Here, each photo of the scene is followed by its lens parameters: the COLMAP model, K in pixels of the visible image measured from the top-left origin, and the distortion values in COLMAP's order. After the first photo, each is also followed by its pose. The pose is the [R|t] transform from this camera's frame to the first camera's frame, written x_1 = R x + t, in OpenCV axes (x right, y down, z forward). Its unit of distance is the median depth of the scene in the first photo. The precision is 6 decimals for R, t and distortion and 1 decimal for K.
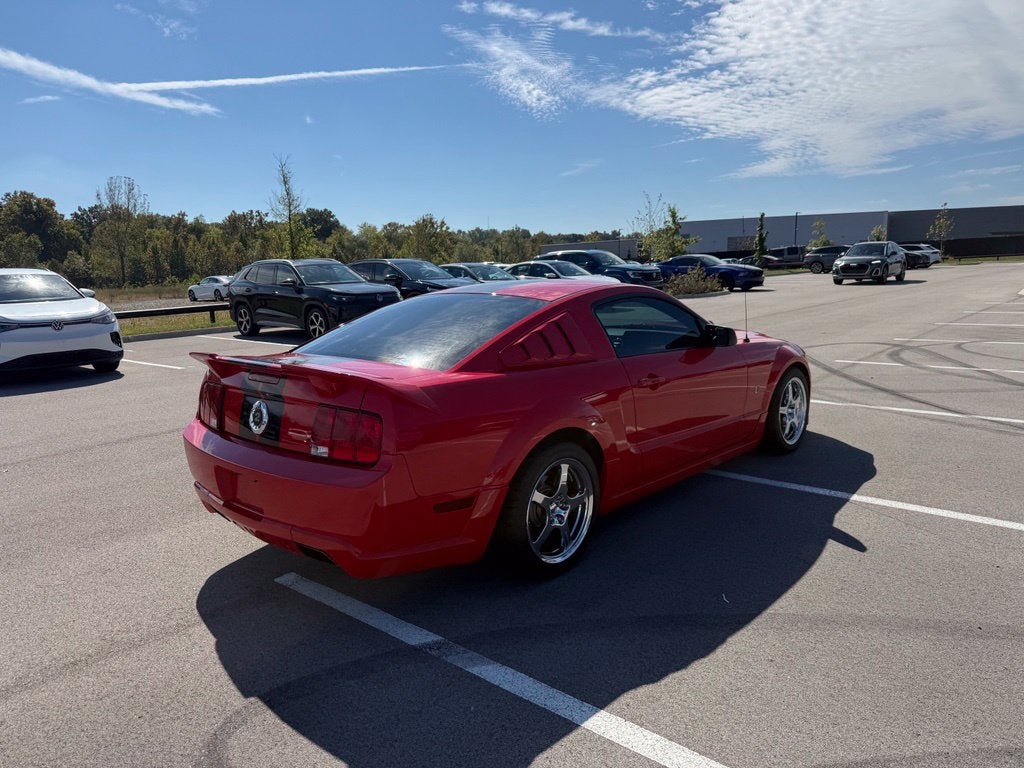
lens RADIAL K [[714.0, 0, 507.2], [0, 714.0, 407.6], [0, 0, 1]] dist [0.036645, -0.053269]
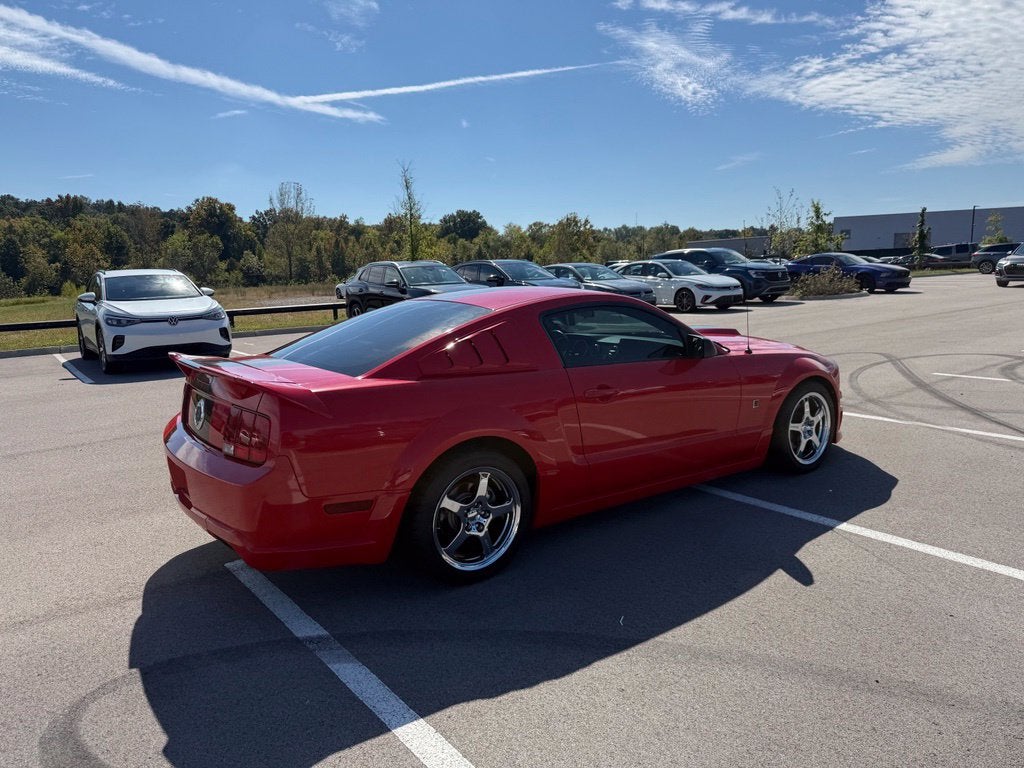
lens RADIAL K [[711.1, 0, 507.5], [0, 711.1, 403.8], [0, 0, 1]] dist [0.044789, -0.054462]
pose [[0.980454, 0.038301, -0.192986, 0.065056], [-0.038799, 0.999246, 0.001197, -0.004296], [0.192886, 0.006314, 0.981201, 0.004579]]
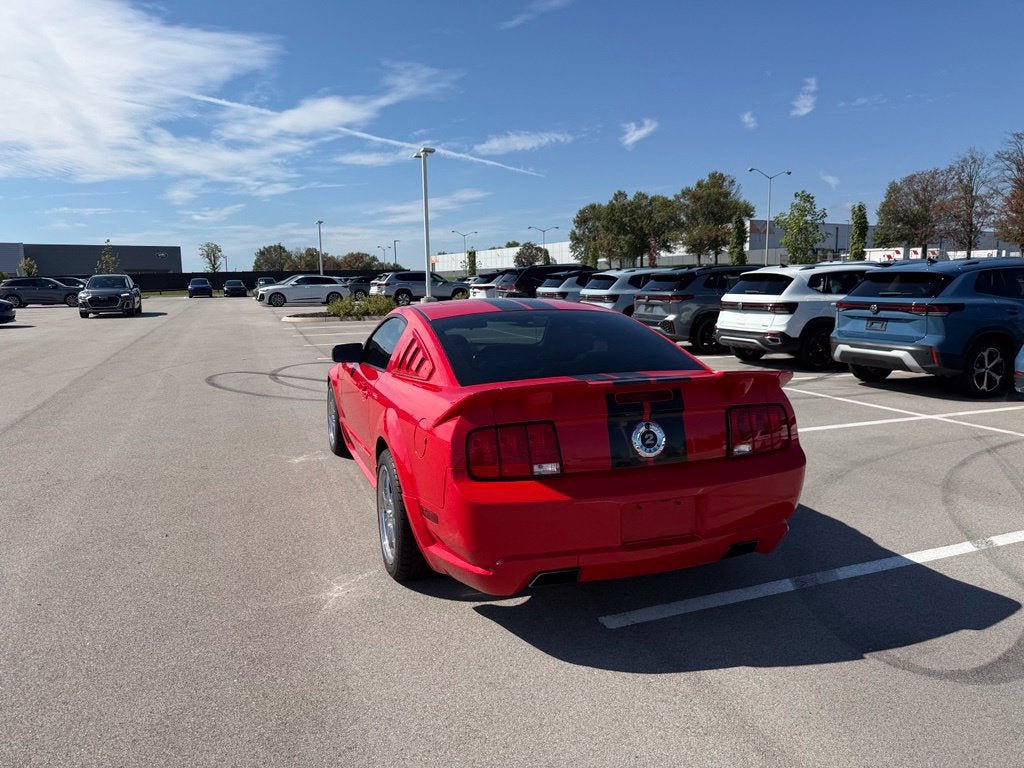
lens RADIAL K [[714.0, 0, 507.2], [0, 714.0, 407.6], [0, 0, 1]] dist [0.036645, -0.053269]
pose [[0.463316, -0.130614, 0.876515, -0.250026], [0.172404, 0.983466, 0.055420, -0.022155], [-0.869261, 0.125438, 0.478174, 0.145194]]
